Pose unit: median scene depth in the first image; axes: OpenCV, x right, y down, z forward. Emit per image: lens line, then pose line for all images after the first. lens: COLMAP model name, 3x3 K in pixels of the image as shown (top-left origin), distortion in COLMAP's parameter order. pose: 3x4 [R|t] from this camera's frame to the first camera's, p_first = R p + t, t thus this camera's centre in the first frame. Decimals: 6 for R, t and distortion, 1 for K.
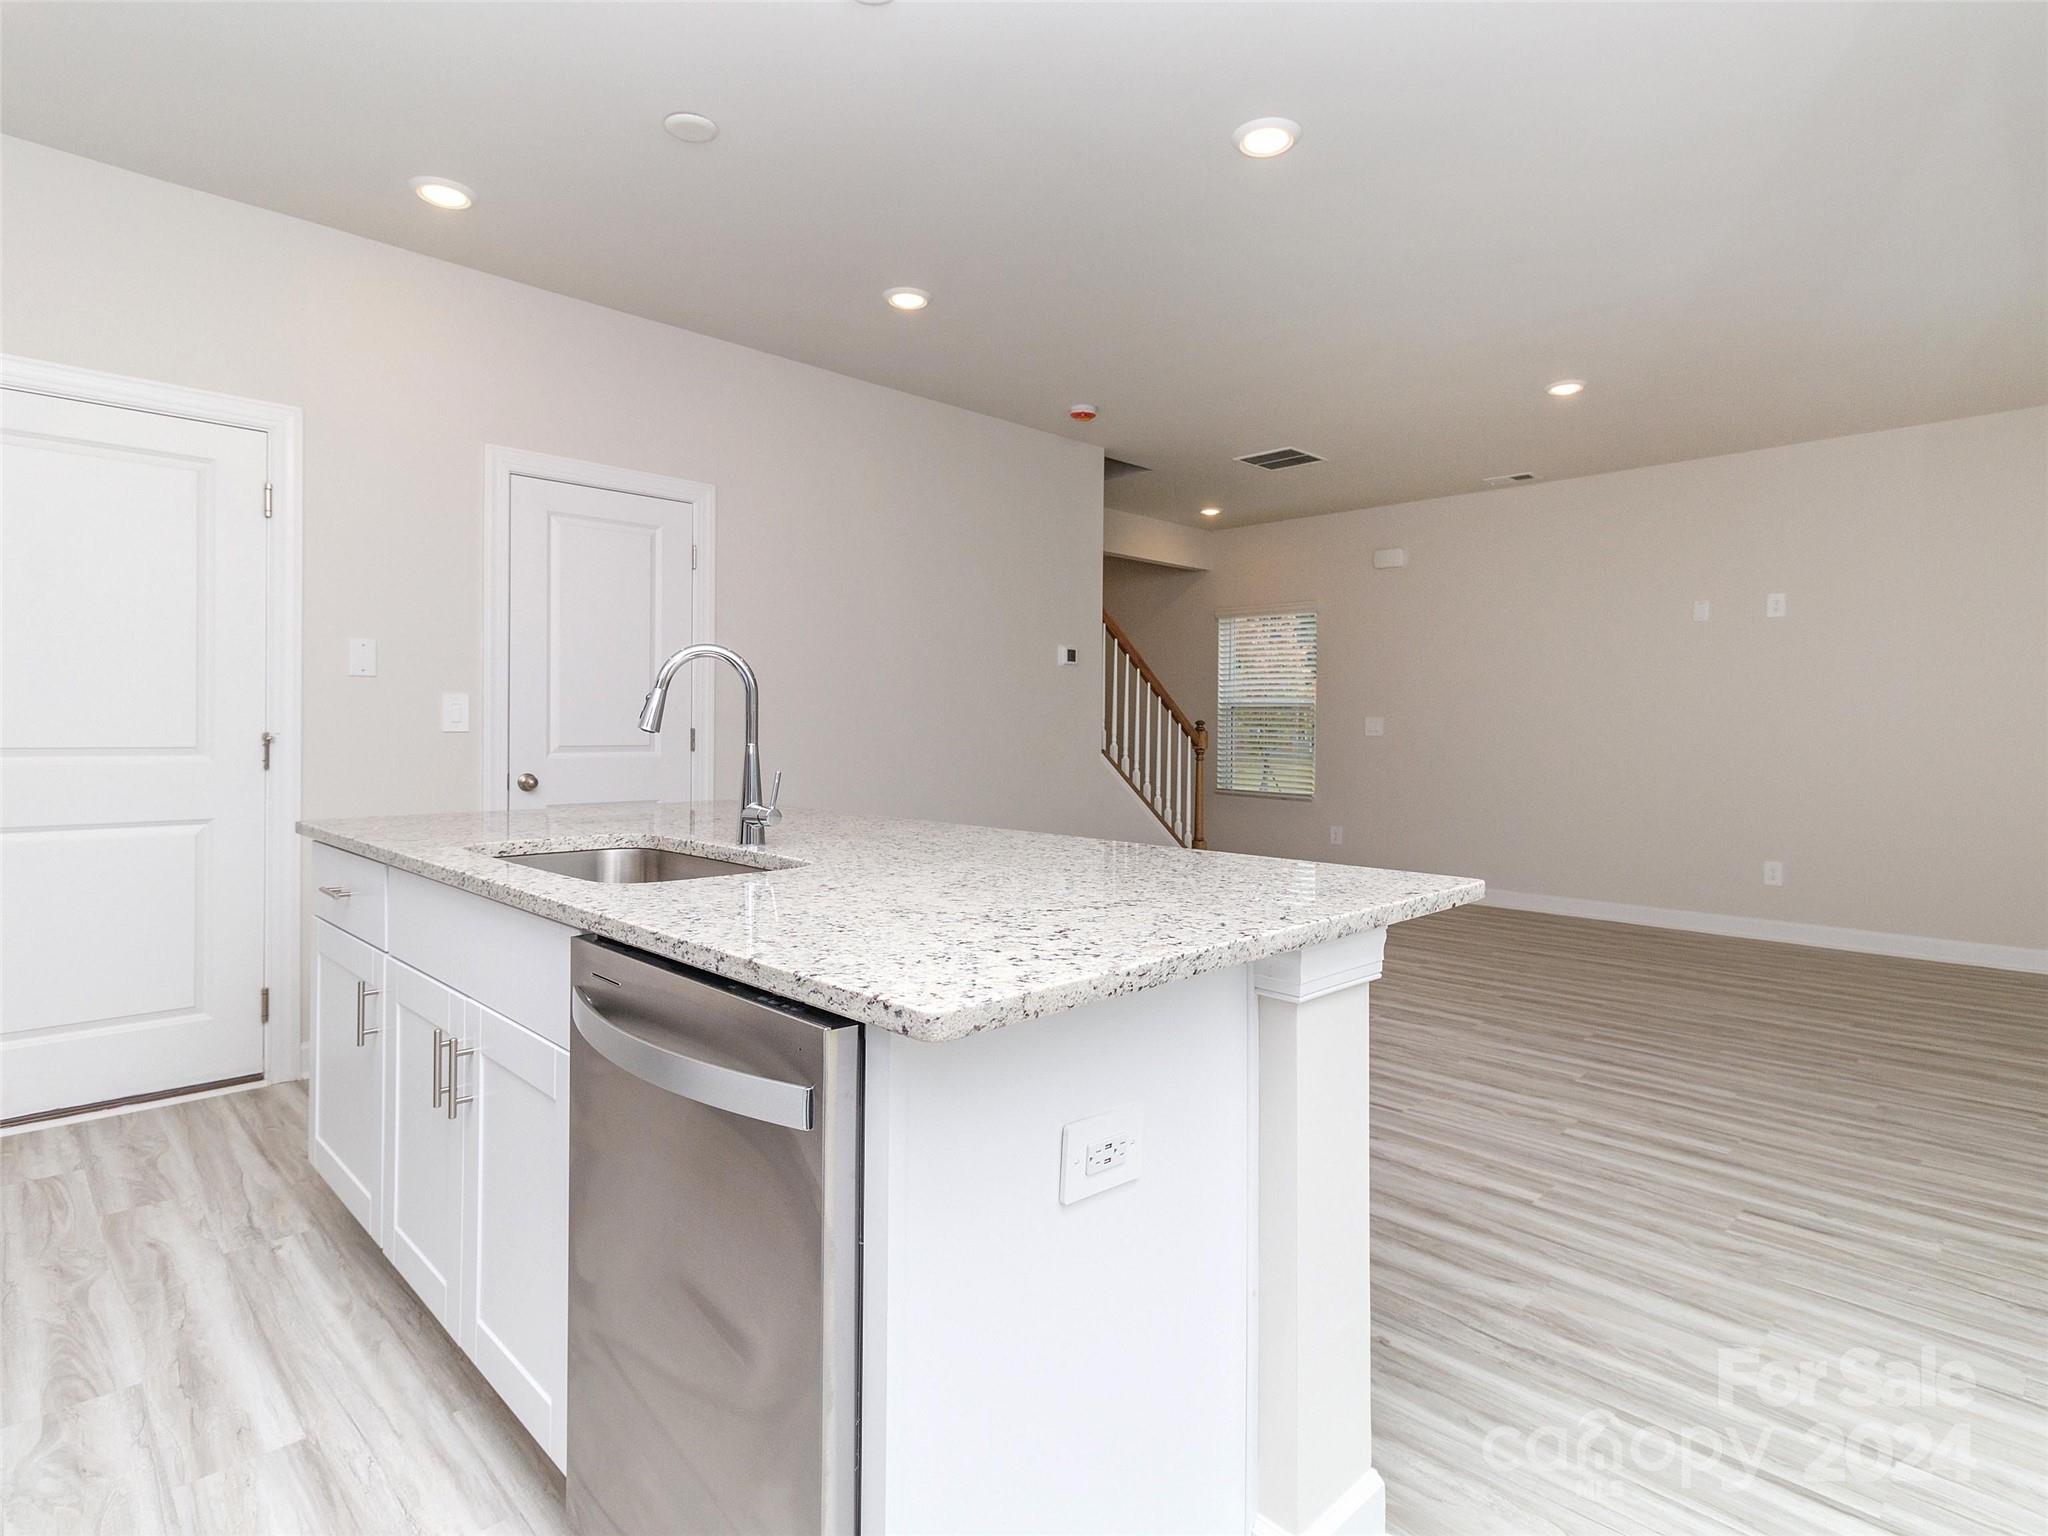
lens RADIAL K [[1081.9, 0, 1031.1], [0, 1081.9, 740.6], [0, 0, 1]] dist [0.002770, 0.000394]
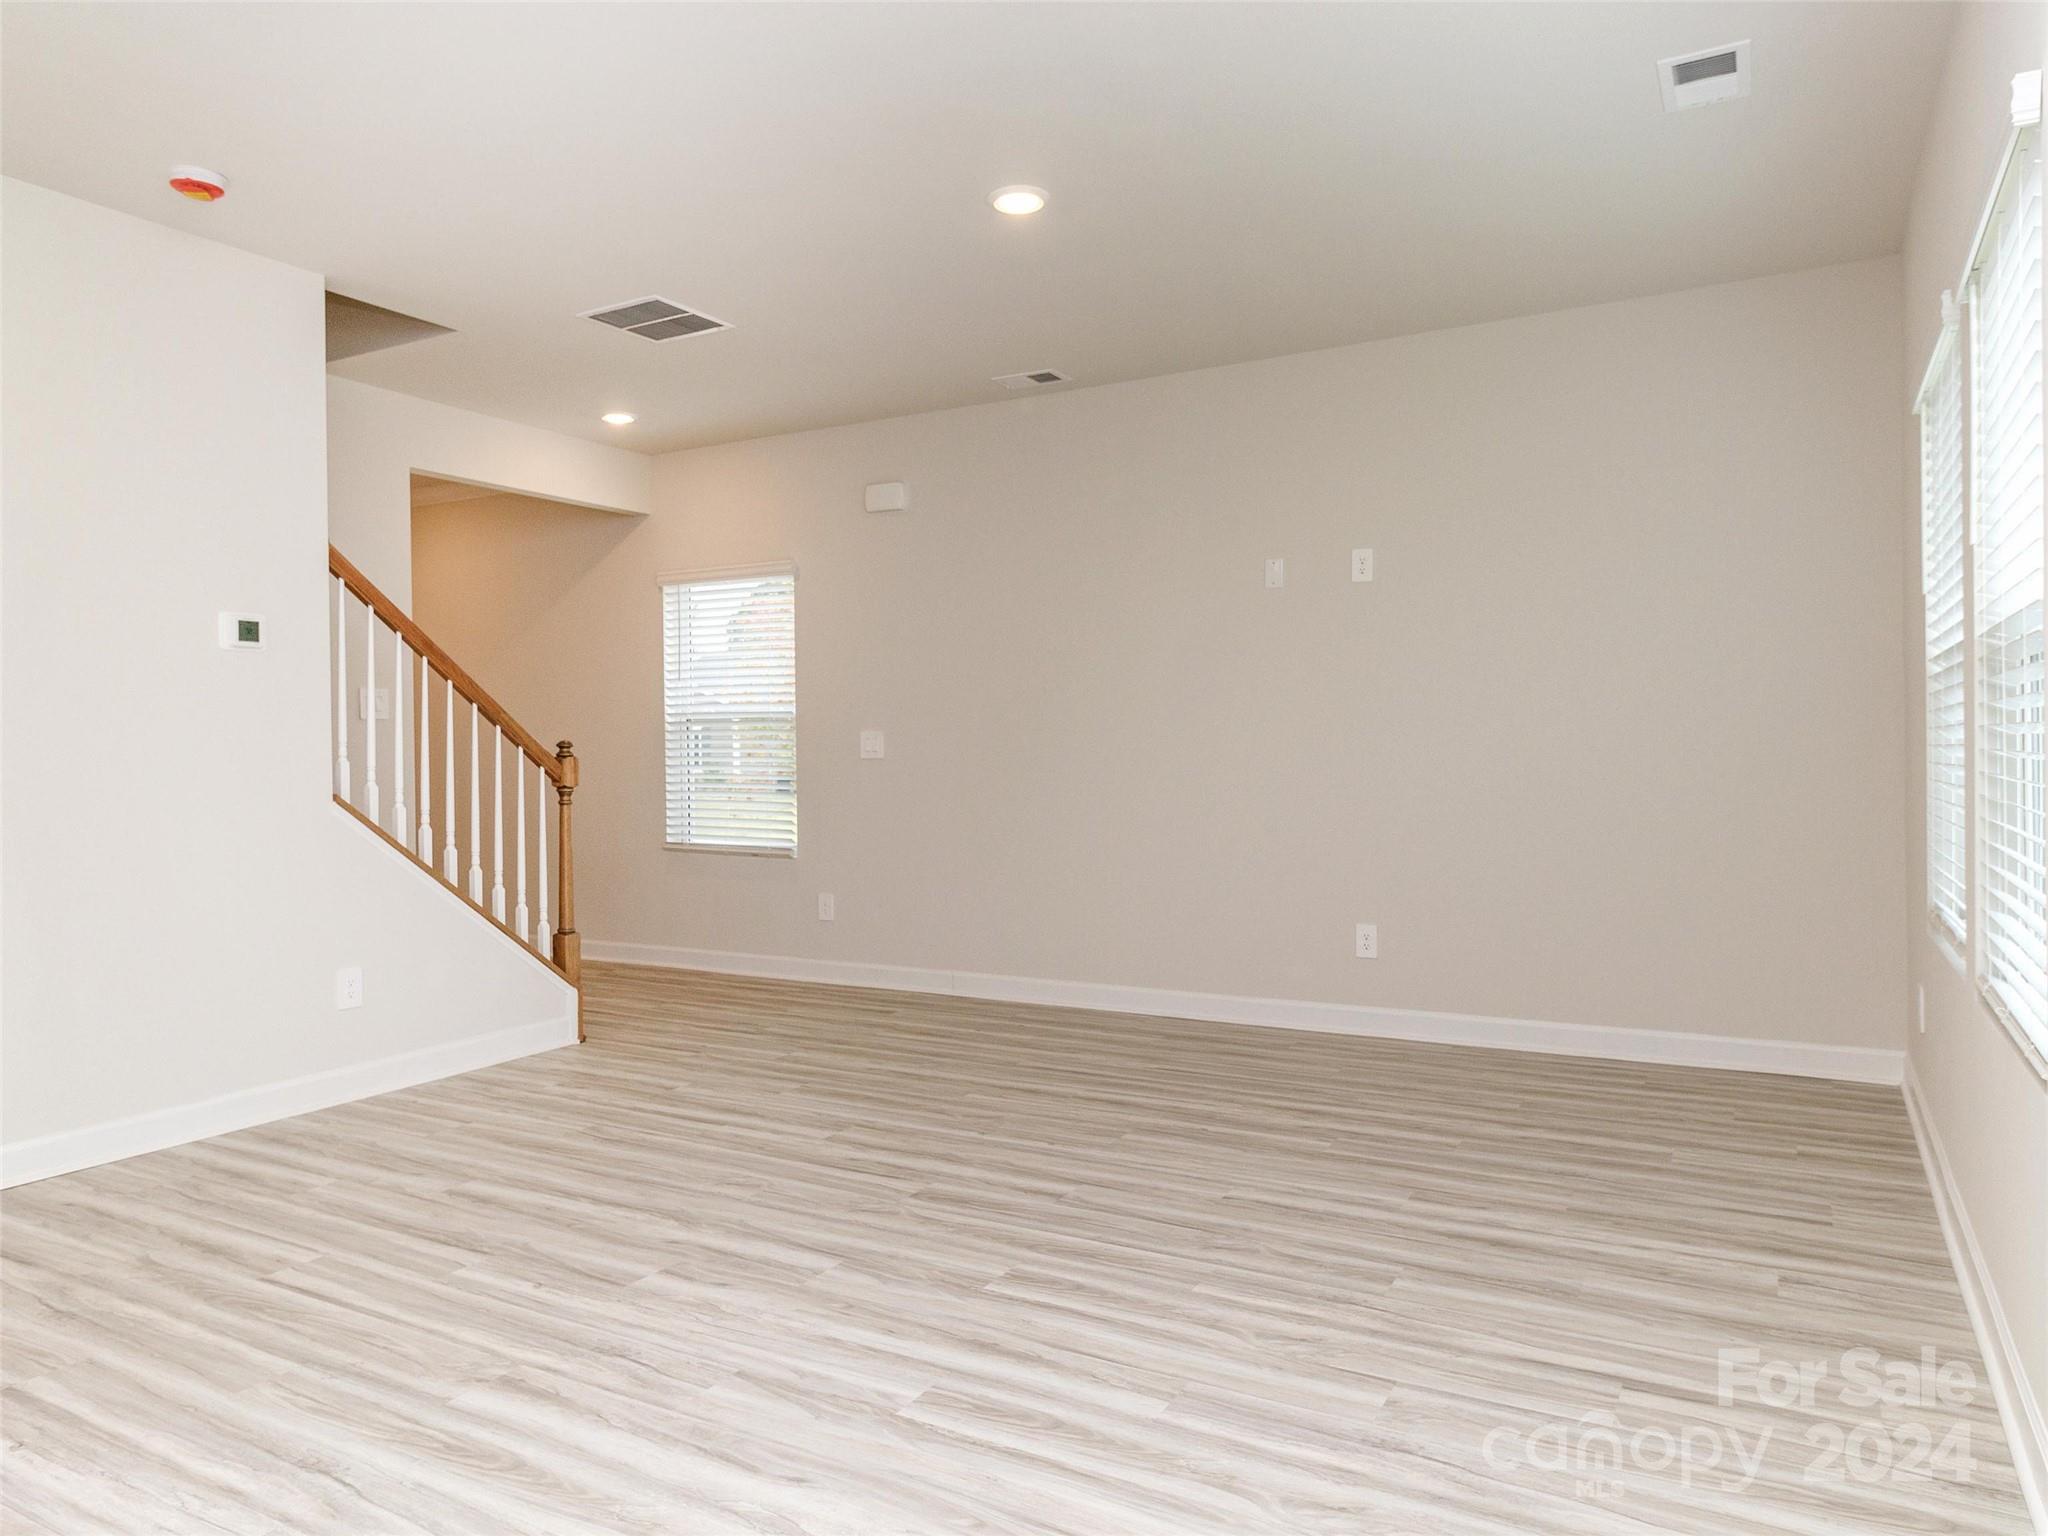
lens RADIAL K [[1341.2, 0, 1024.0], [0, 1341.2, 768.0], [0, 0, 1]] dist [0.004955, 0.001761]
pose [[0.963221, -0.023210, 0.267708, 0.233514], [0.022501, 0.999730, 0.005713, -0.001680], [-0.267768, 0.000520, 0.963483, 0.208640]]
